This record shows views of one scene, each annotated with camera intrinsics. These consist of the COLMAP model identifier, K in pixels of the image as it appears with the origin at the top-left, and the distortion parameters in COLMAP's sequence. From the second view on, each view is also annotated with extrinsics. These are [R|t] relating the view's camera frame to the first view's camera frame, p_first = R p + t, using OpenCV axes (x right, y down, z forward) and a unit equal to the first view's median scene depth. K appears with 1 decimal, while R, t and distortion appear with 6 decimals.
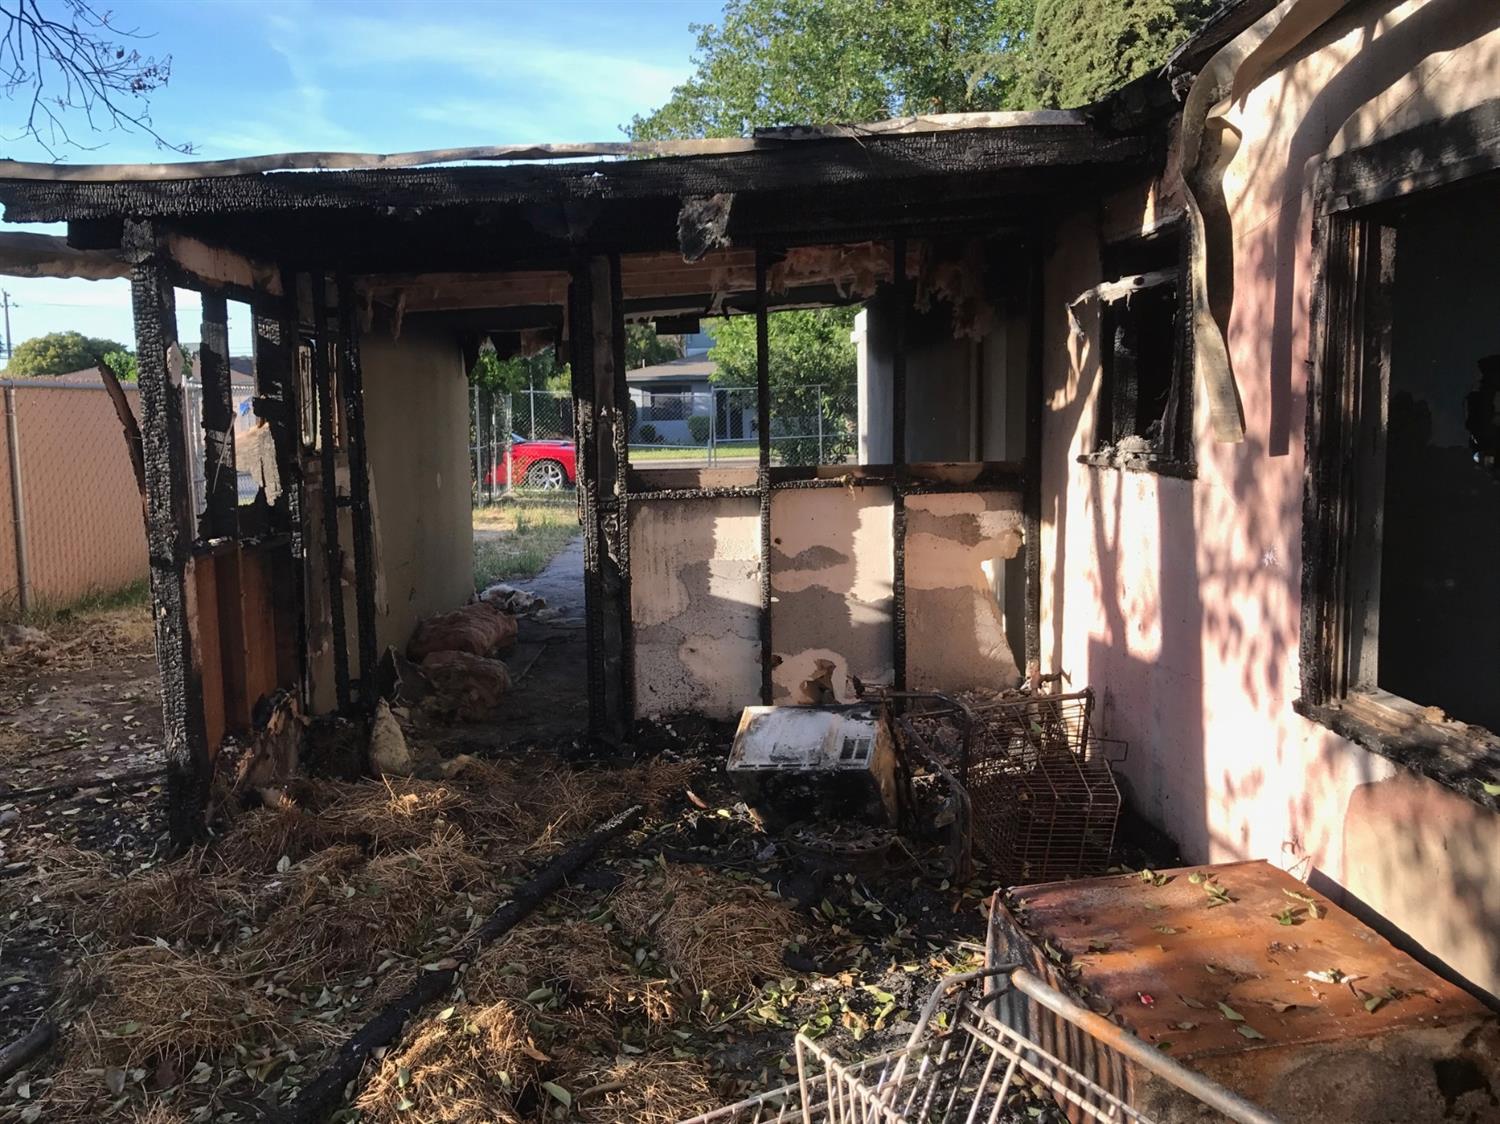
lens RADIAL K [[1245.6, 0, 750.0], [0, 1245.6, 562.0], [0, 0, 1]] dist [0.027143, 0.000011]
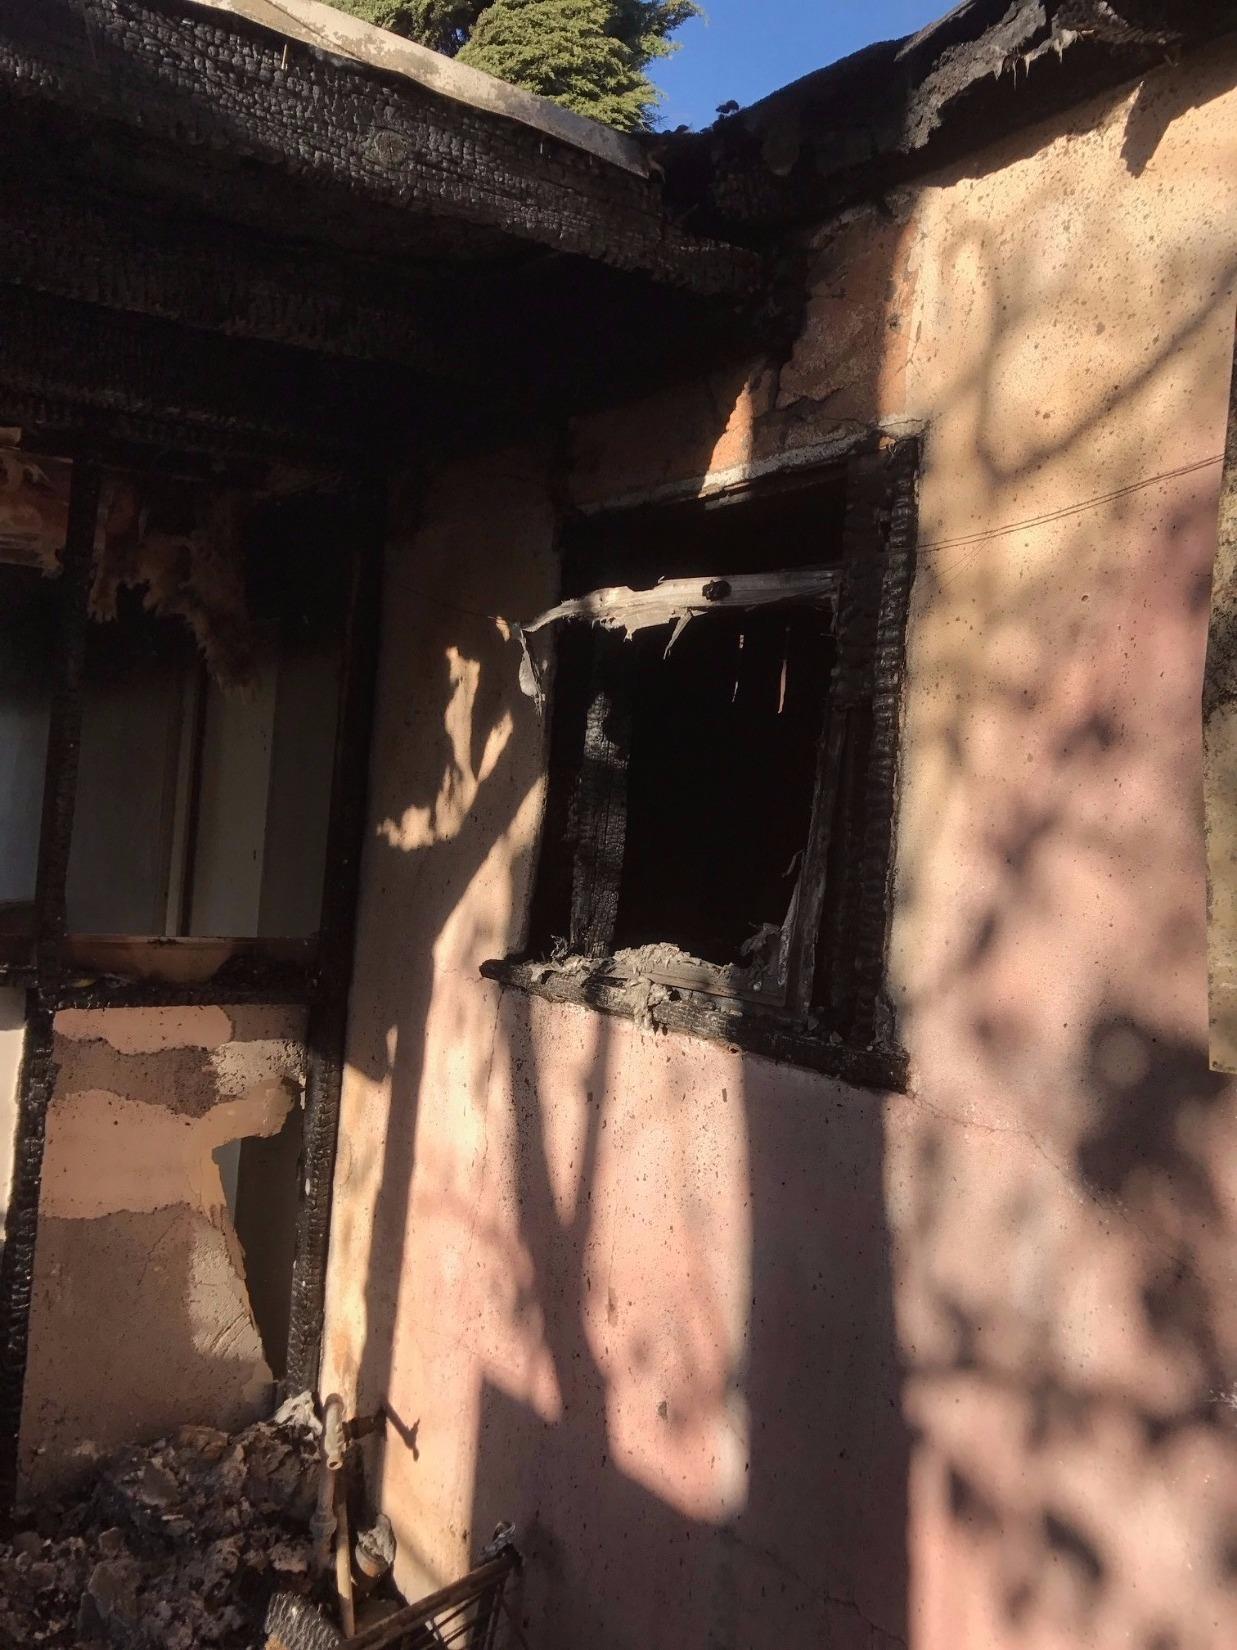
lens RADIAL K [[1418.3, 0, 618.5], [0, 1418.3, 825.0], [0, 0, 1]] dist [0.031110, -0.008718]
pose [[0.858961, 0.088994, 0.504248, 0.042229], [-0.035284, 0.992727, -0.115101, -0.080213], [-0.510823, 0.081075, 0.855854, 0.552283]]
